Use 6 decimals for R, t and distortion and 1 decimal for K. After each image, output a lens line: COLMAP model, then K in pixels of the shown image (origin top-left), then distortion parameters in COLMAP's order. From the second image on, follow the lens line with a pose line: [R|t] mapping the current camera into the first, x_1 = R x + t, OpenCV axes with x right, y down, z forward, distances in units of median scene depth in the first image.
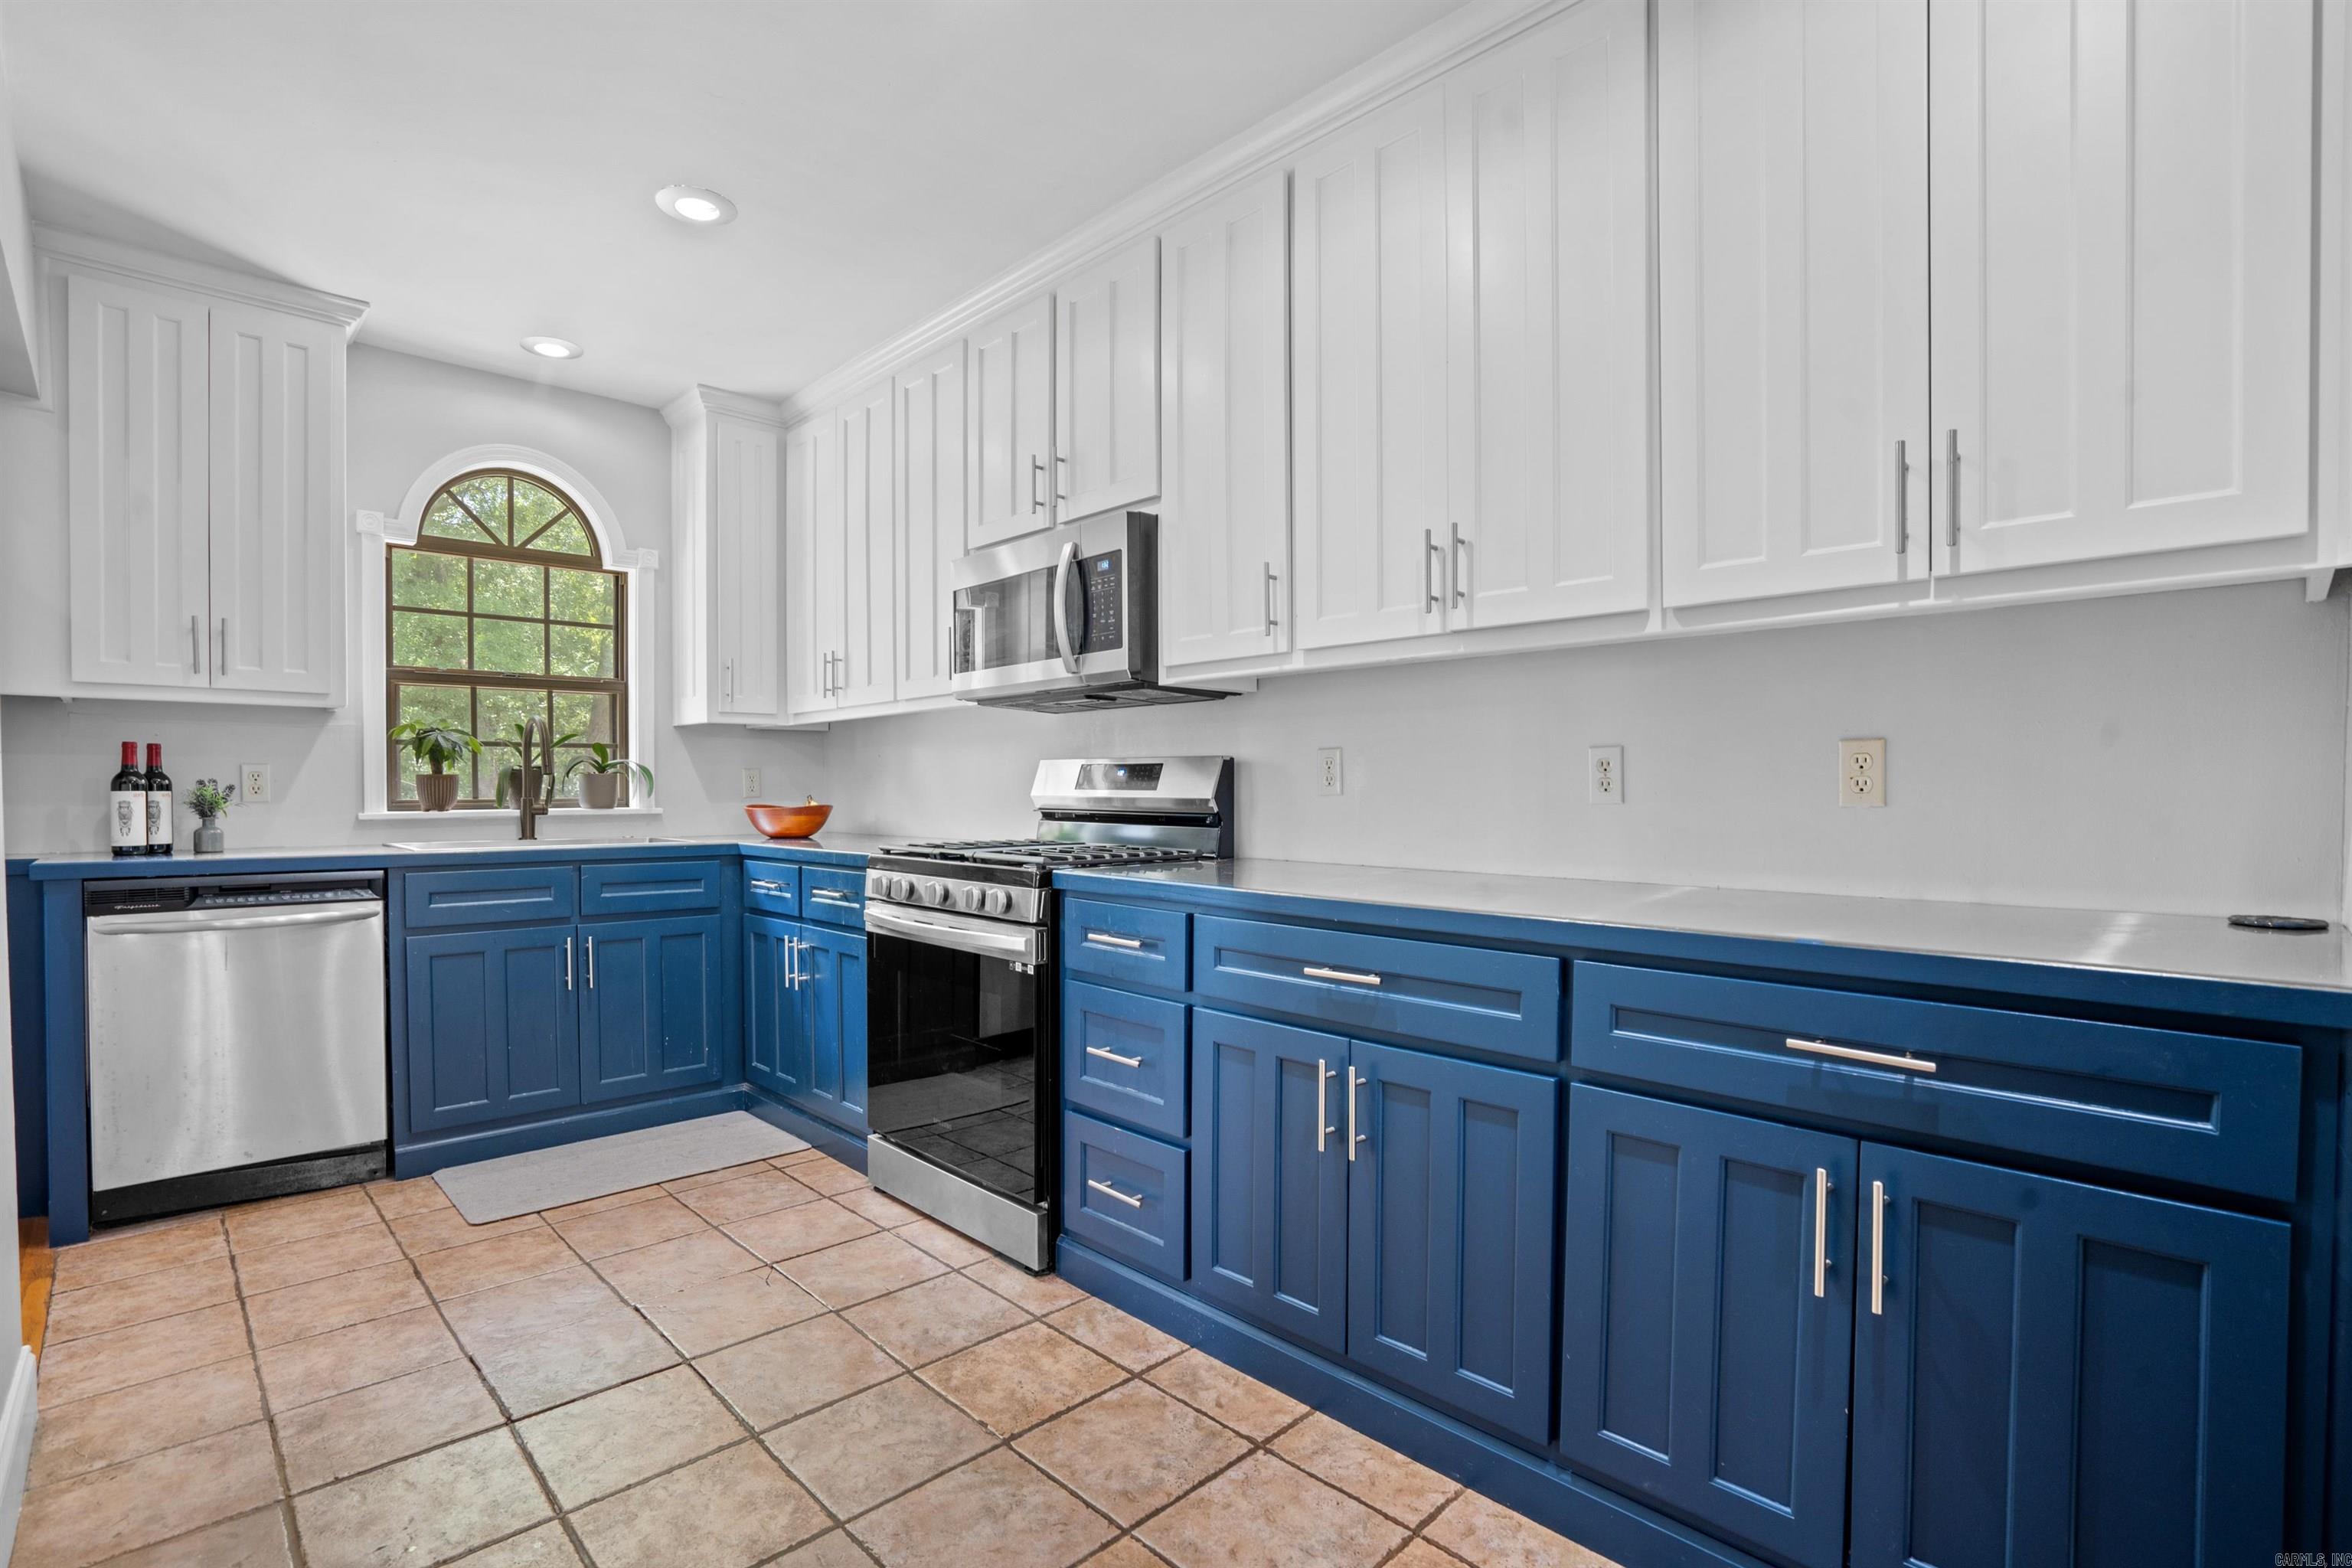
lens RADIAL K [[1099.5, 0, 1164.2], [0, 1099.5, 796.0], [0, 0, 1]] dist [-0.060673, 0.023606]
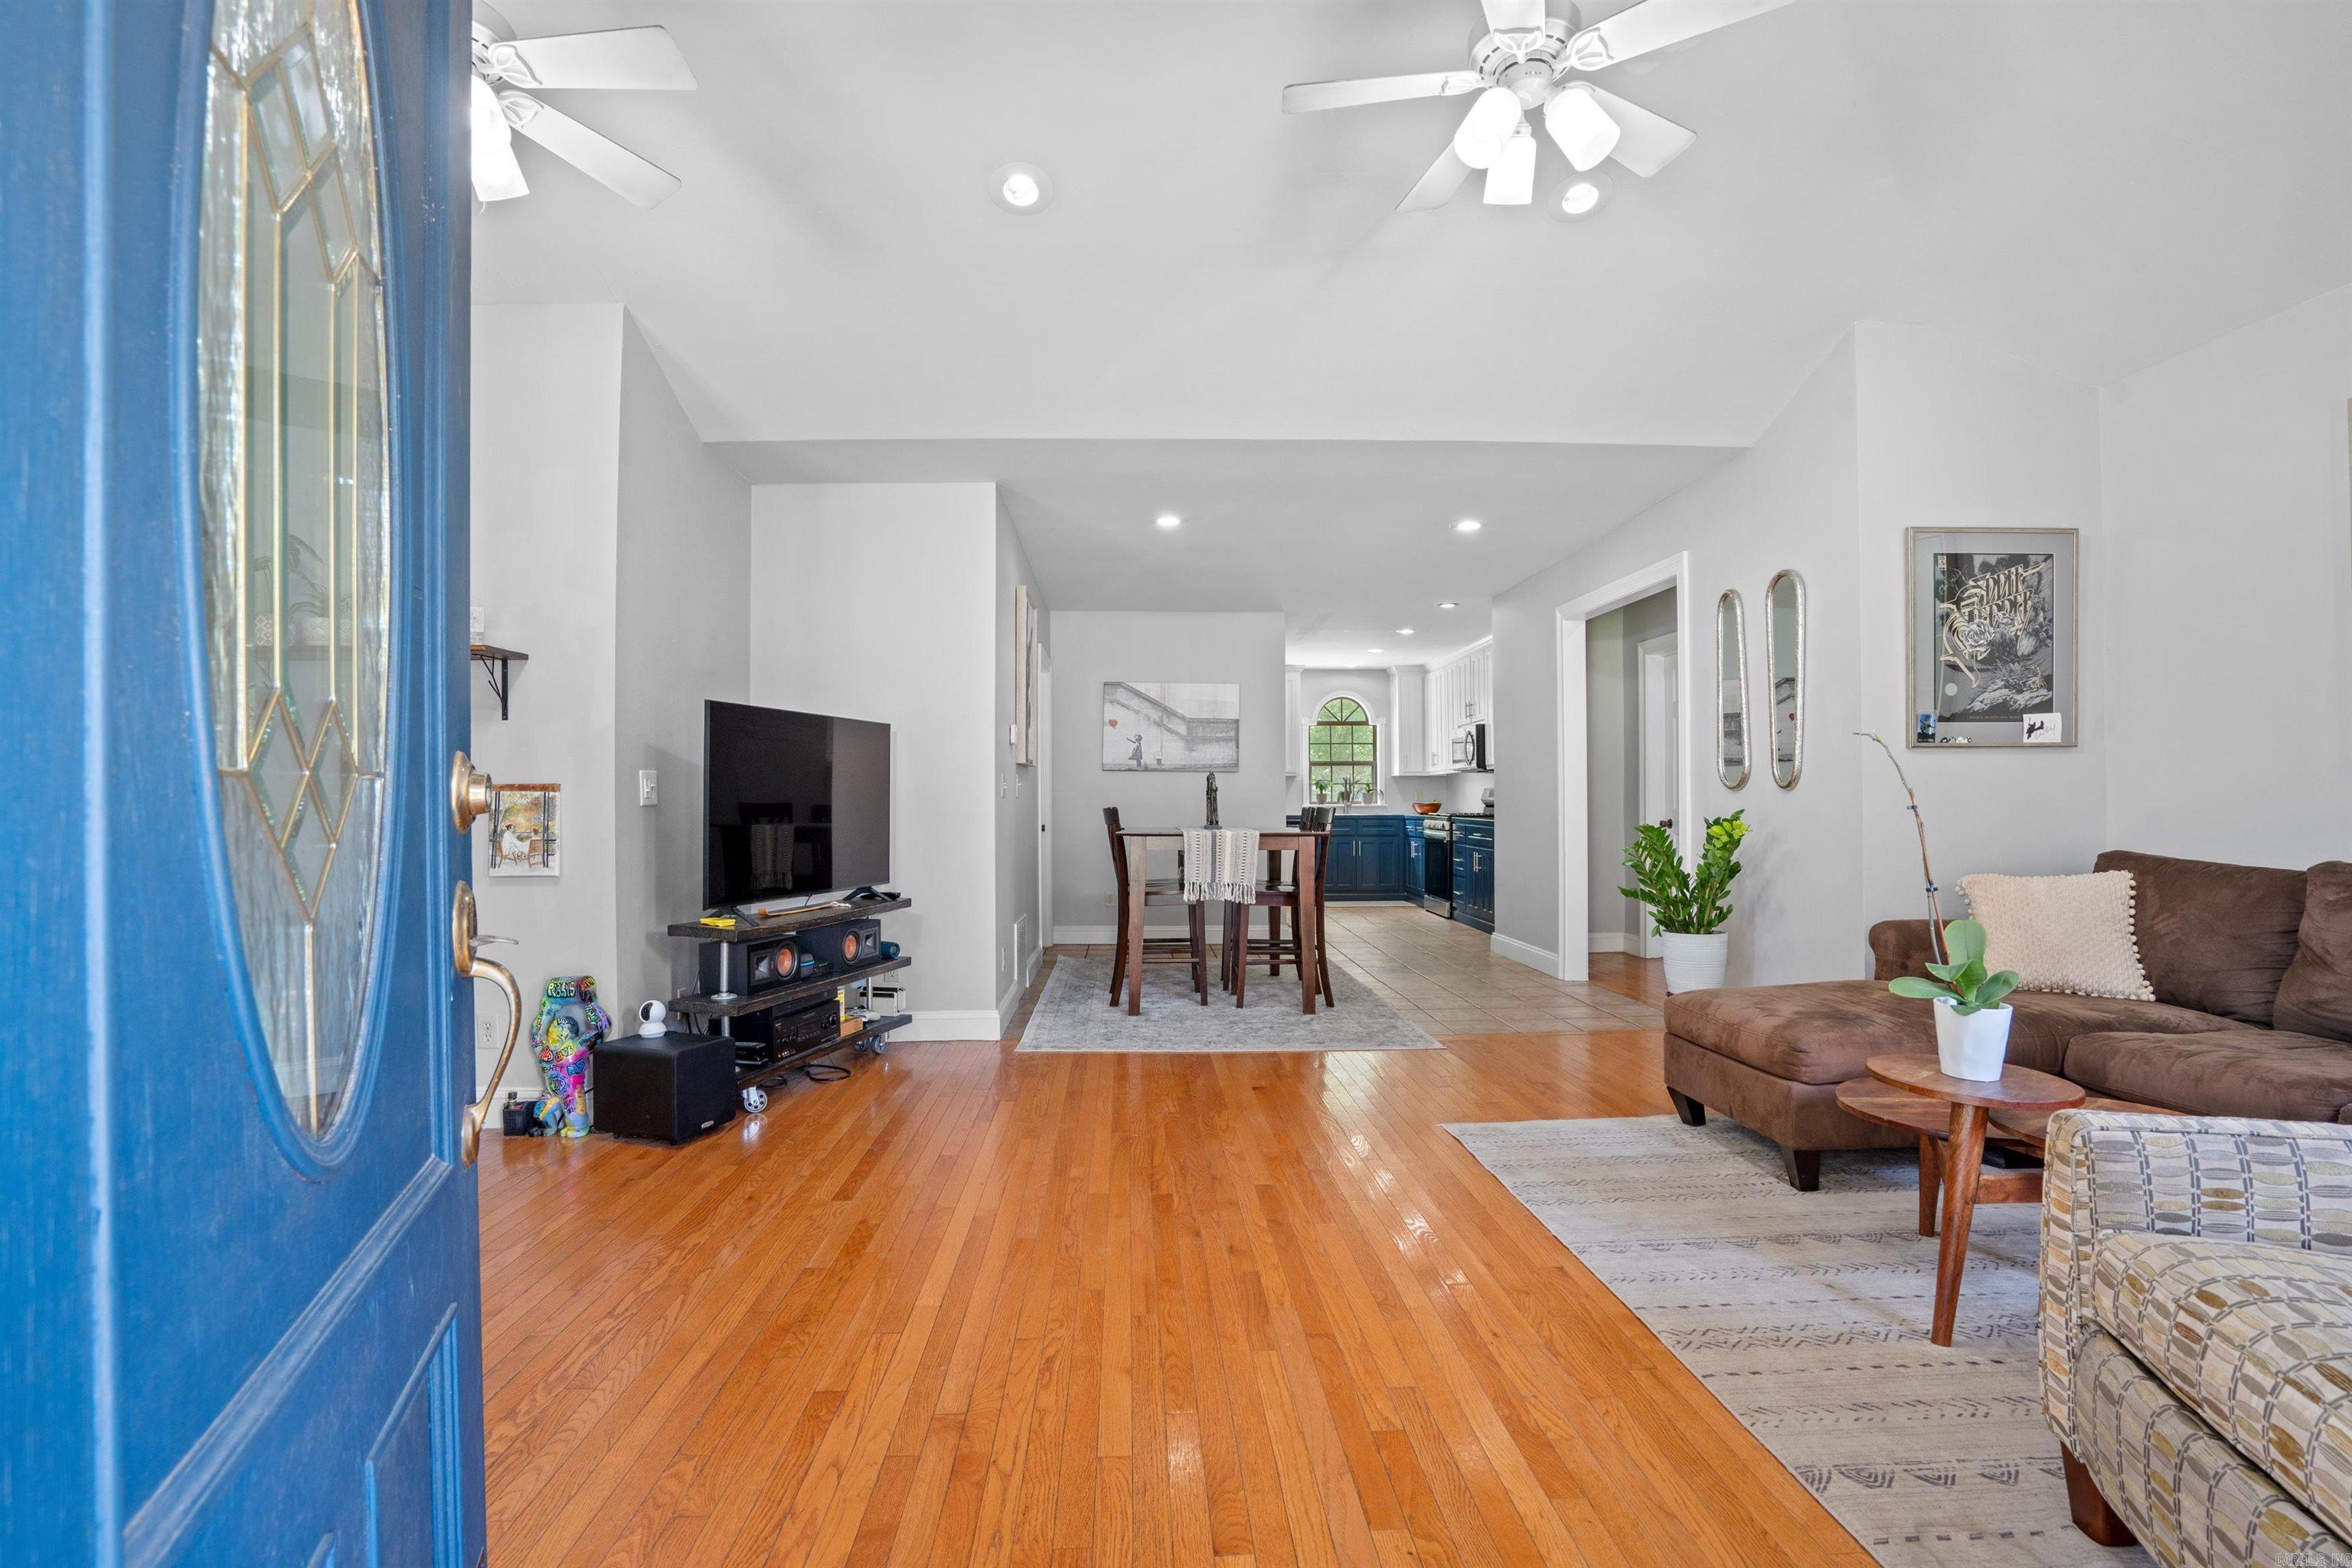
lens RADIAL K [[1099.5, 0, 1164.2], [0, 1099.5, 796.0], [0, 0, 1]] dist [-0.060673, 0.023606]
pose [[0.731792, -0.005827, -0.681503, 1.141219], [-0.000522, 0.999958, -0.009110, 0.017199], [0.681528, 0.007023, 0.731759, -1.619454]]
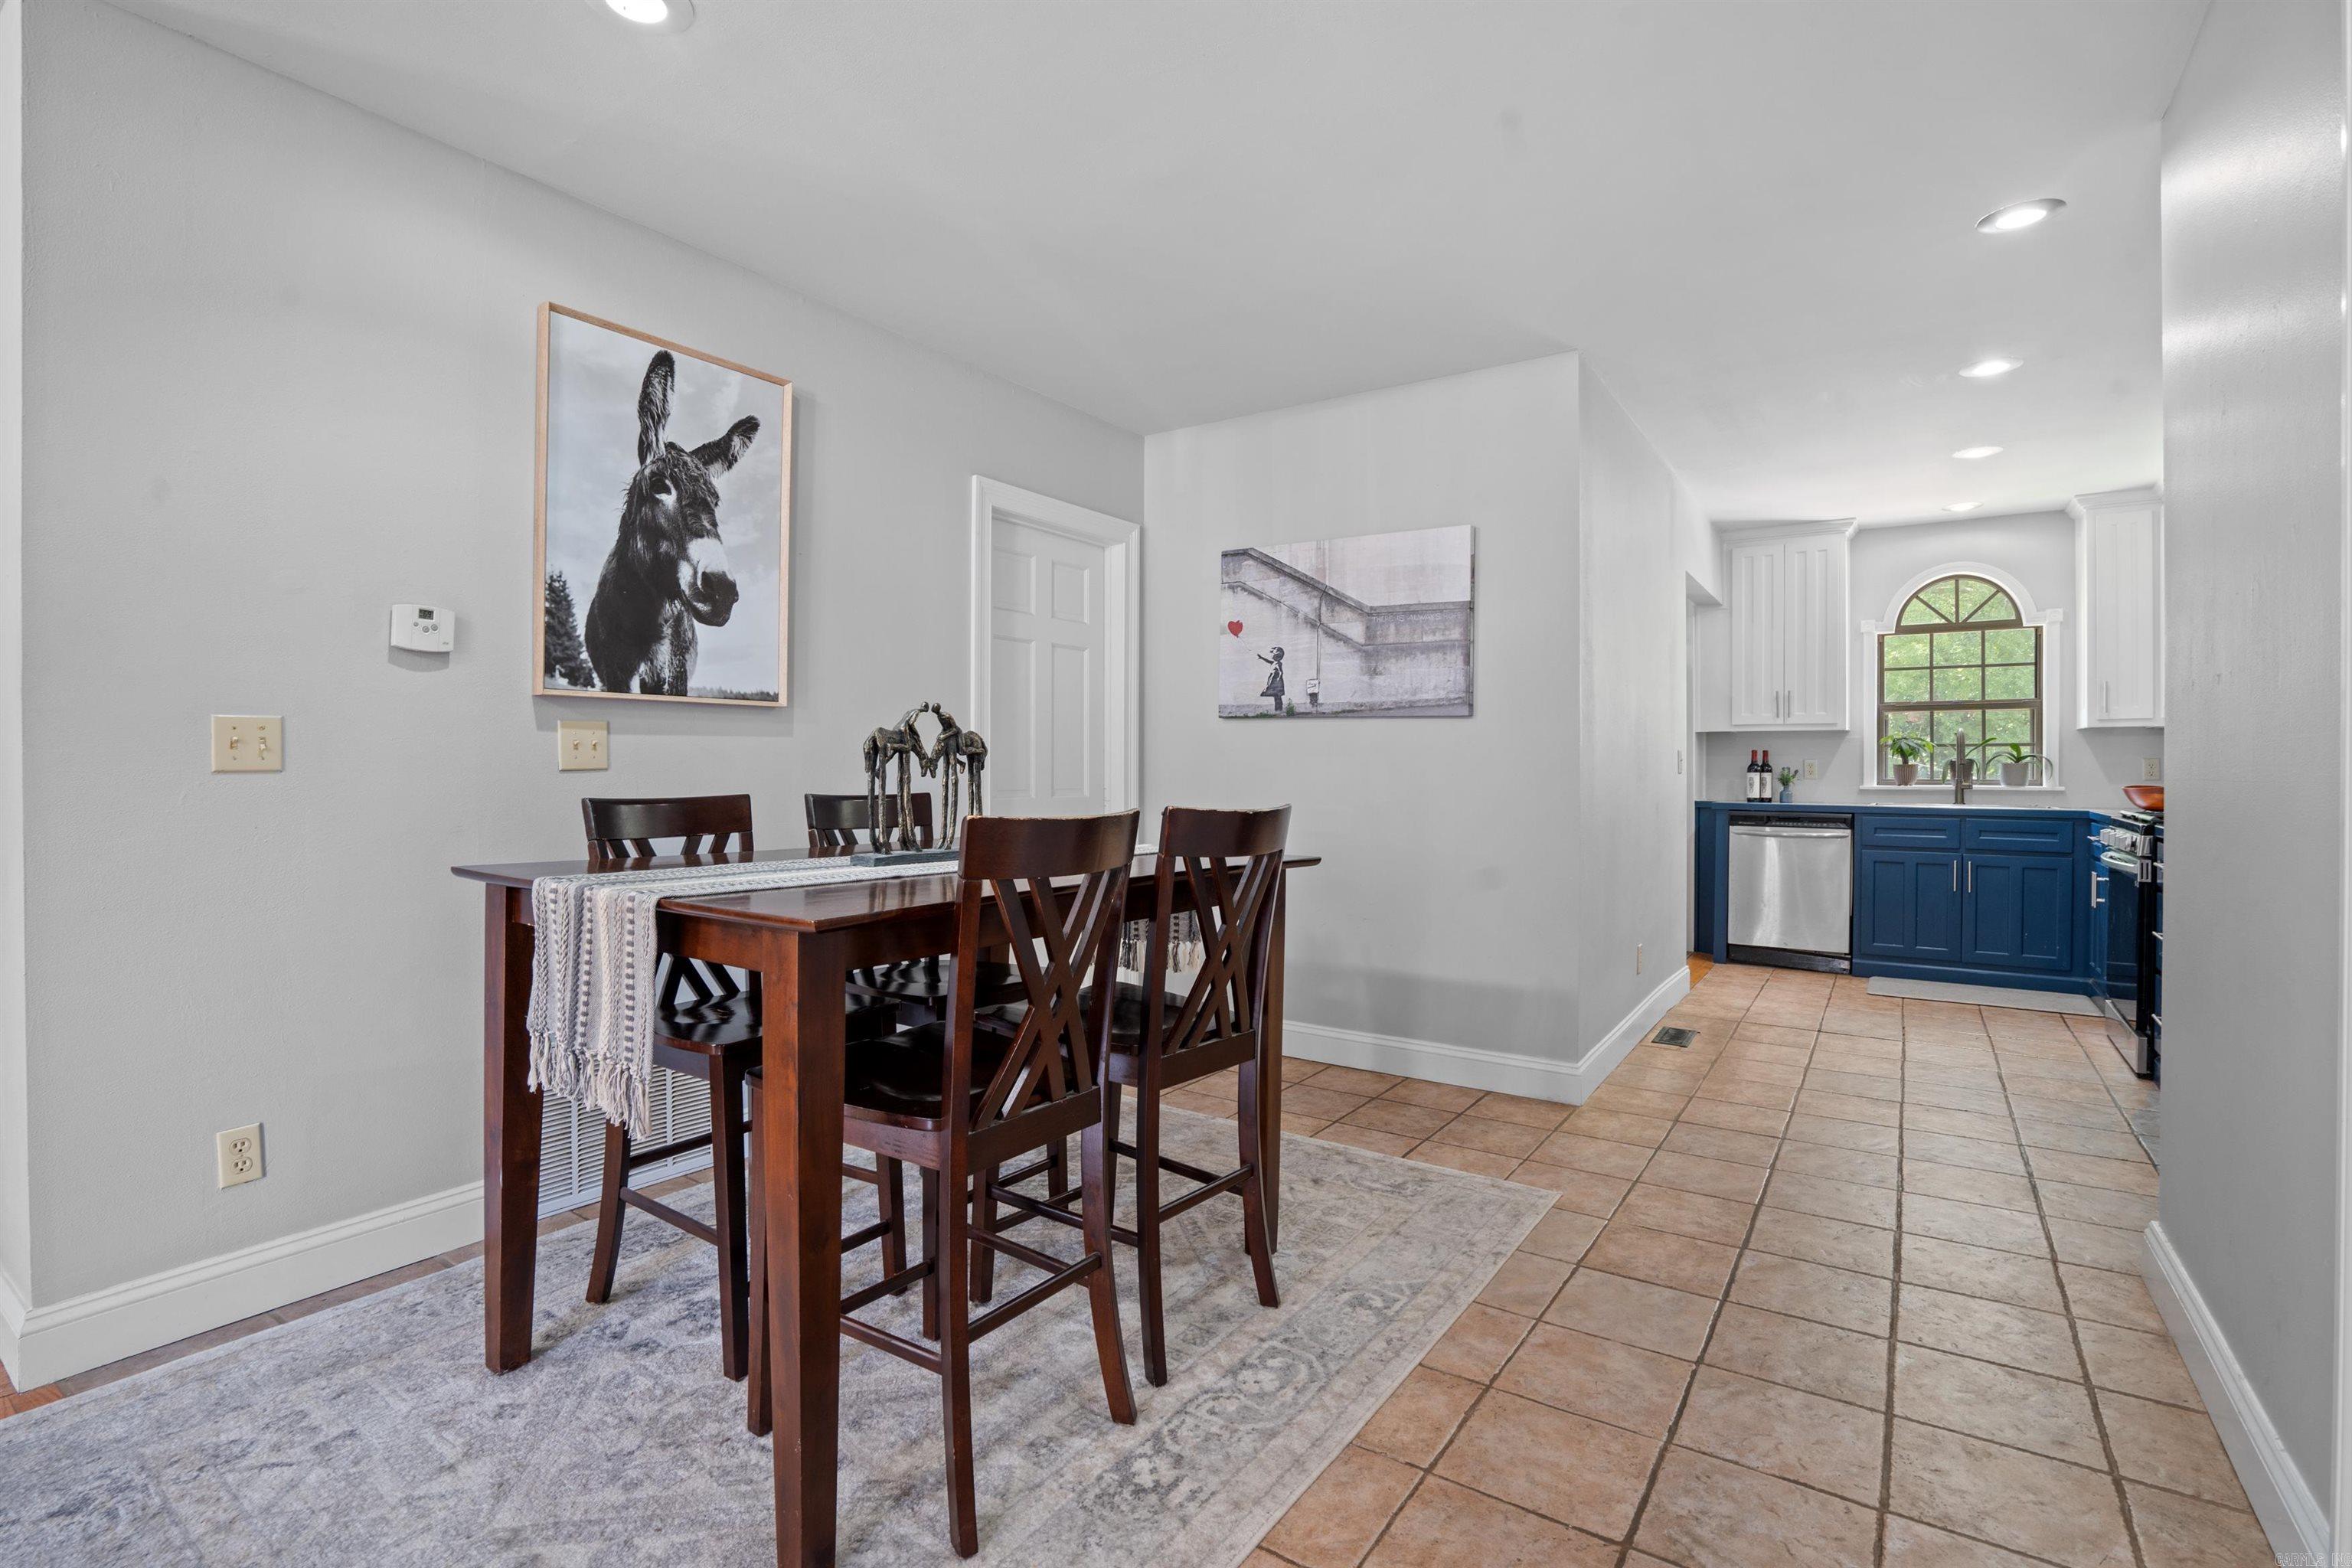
lens RADIAL K [[1099.5, 0, 1164.2], [0, 1099.5, 796.0], [0, 0, 1]] dist [-0.060673, 0.023606]
pose [[0.182376, 0.027170, -0.982853, 0.713298], [-0.011147, 0.999611, 0.025565, 0.000099], [0.983166, 0.006293, 0.182608, -0.431708]]
